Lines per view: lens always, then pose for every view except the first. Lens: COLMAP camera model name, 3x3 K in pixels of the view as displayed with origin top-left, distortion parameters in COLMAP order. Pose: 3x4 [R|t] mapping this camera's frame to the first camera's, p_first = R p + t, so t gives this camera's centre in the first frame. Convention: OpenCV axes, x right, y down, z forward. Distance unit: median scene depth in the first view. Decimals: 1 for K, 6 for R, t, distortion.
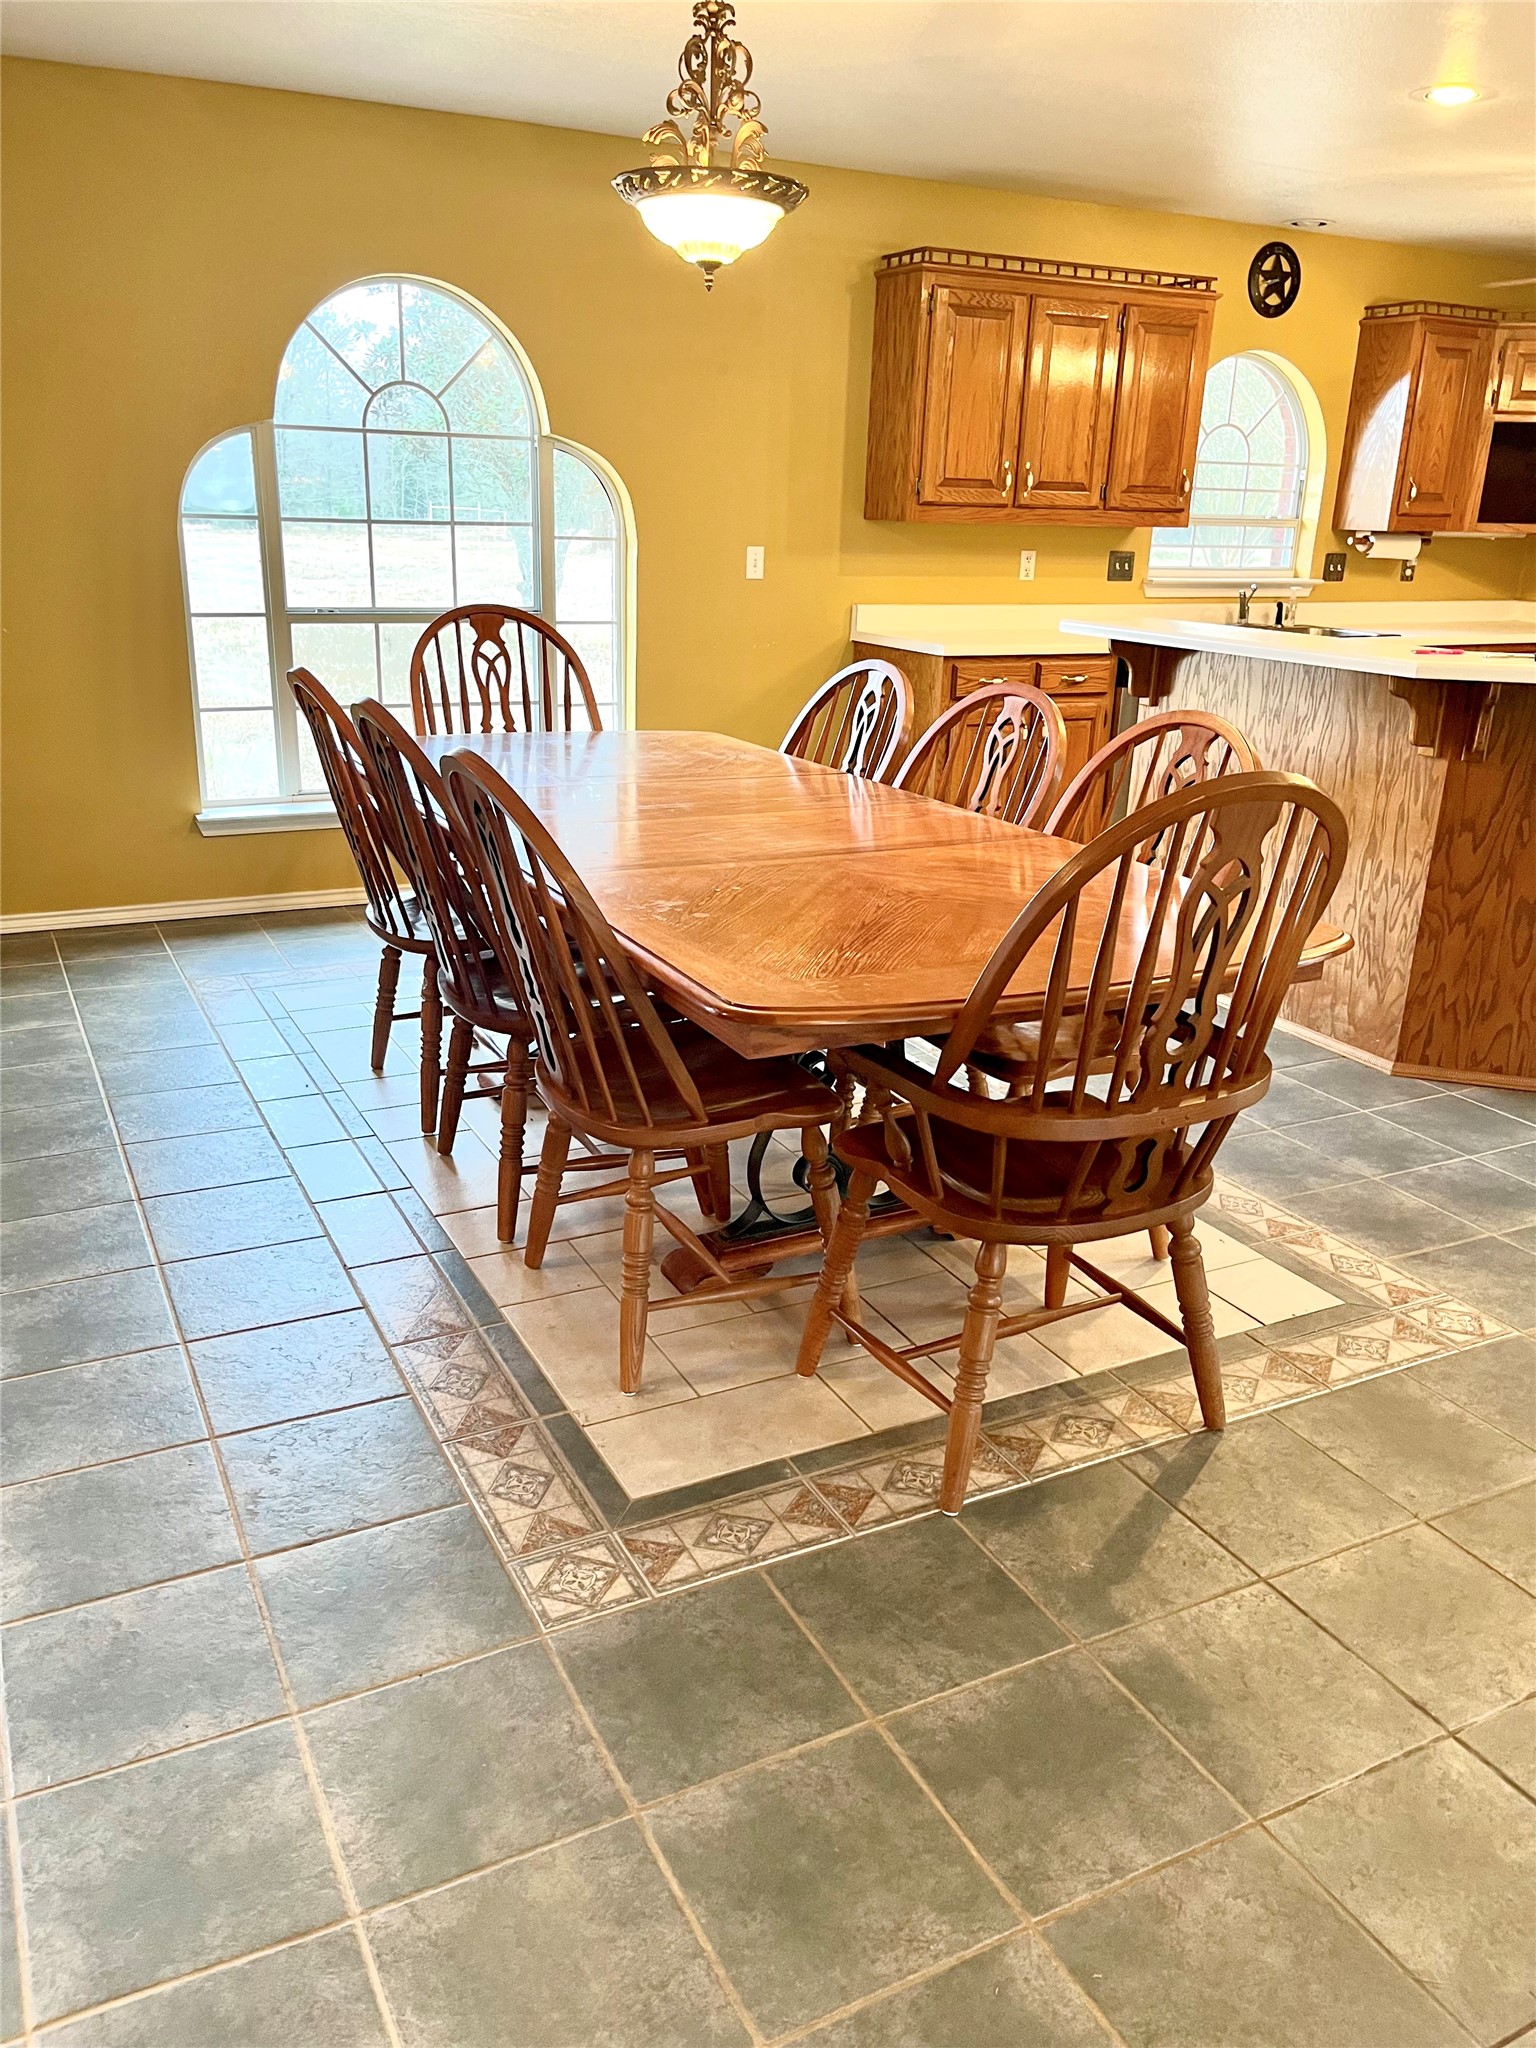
lens RADIAL K [[1552.1, 0, 768.0], [0, 1552.1, 1024.0], [0, 0, 1]] dist [0.067107, -0.067948]
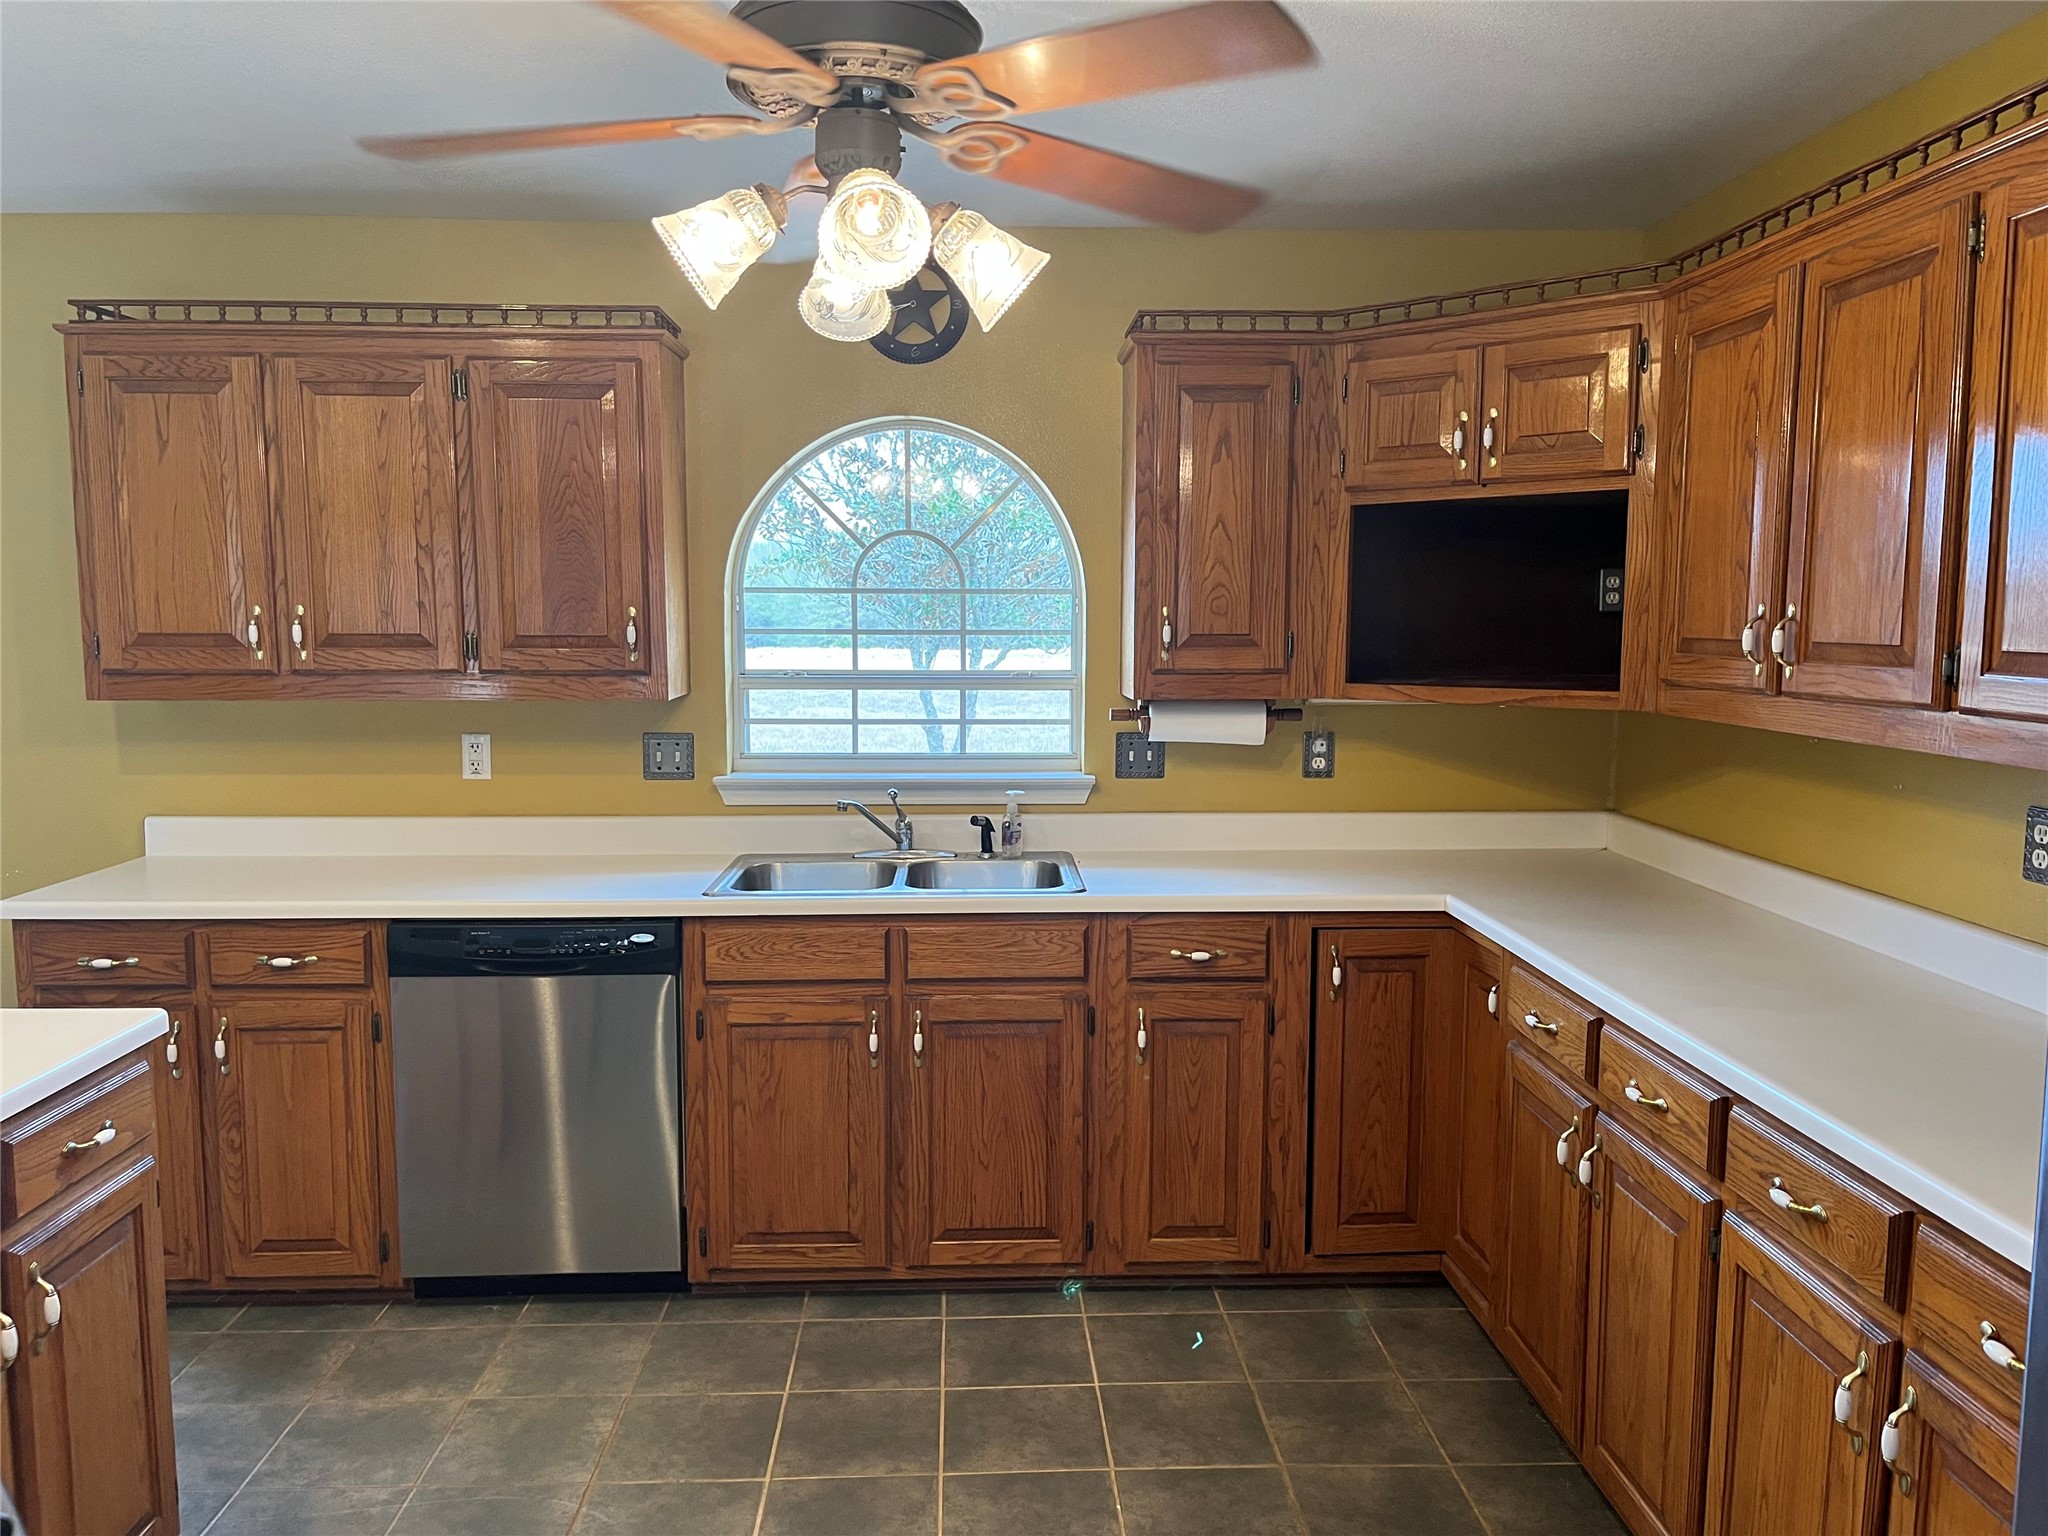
lens RADIAL K [[1552.1, 0, 1024.0], [0, 1552.1, 768.0], [0, 0, 1]] dist [0.067107, -0.067948]
pose [[0.907785, 0.013431, -0.419221, 0.575677], [-0.108016, 0.973262, -0.202718, -0.172217], [0.405289, 0.229307, 0.884963, 0.497393]]
